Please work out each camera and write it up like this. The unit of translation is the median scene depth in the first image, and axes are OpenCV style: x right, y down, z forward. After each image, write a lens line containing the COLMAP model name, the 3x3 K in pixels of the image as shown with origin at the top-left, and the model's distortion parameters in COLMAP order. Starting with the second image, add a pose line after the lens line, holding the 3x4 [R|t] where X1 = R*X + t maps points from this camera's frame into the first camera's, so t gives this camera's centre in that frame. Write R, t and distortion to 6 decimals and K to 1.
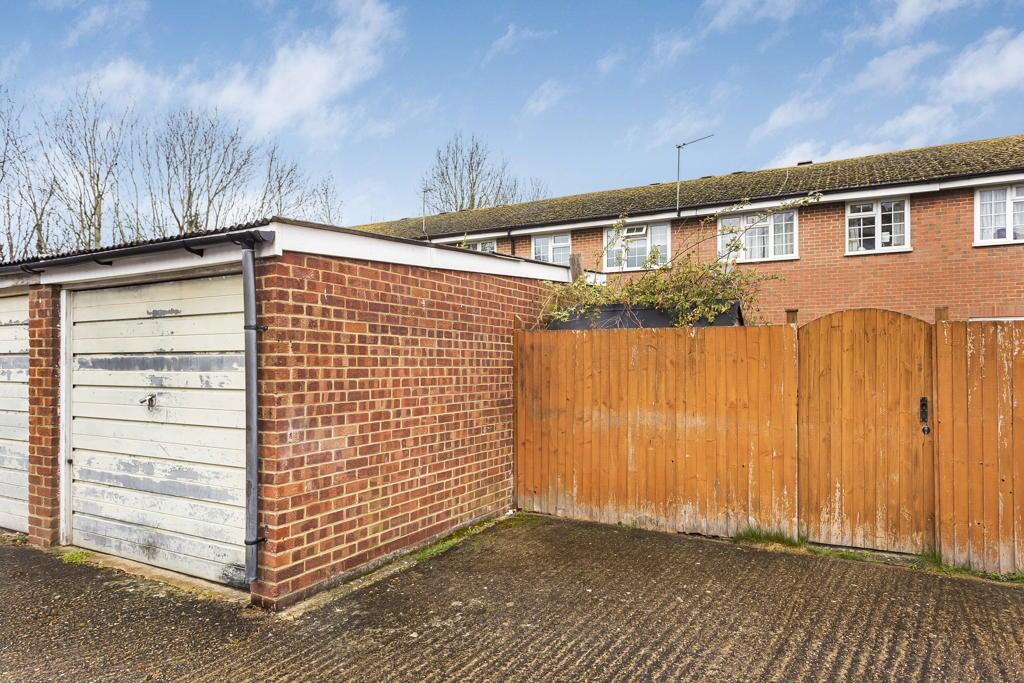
lens RADIAL K [[651.3, 0, 511.6], [0, 651.3, 349.7], [0, 0, 1]] dist [0.000526, -0.000708]
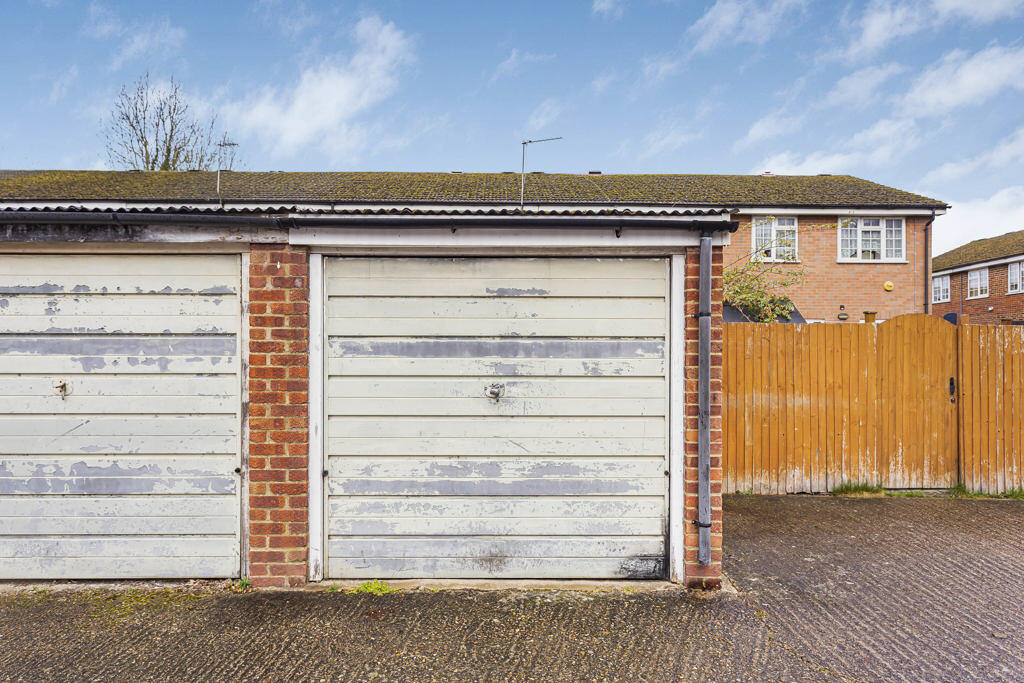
lens RADIAL K [[704.4, 0, 511.0], [0, 704.4, 340.6], [0, 0, 1]] dist [-0.010098, 0.012520]
pose [[0.860995, 0.014587, 0.508404, -0.961057], [-0.014975, 0.999882, -0.003327, 0.011870], [-0.508393, -0.004748, 0.861112, 0.162803]]
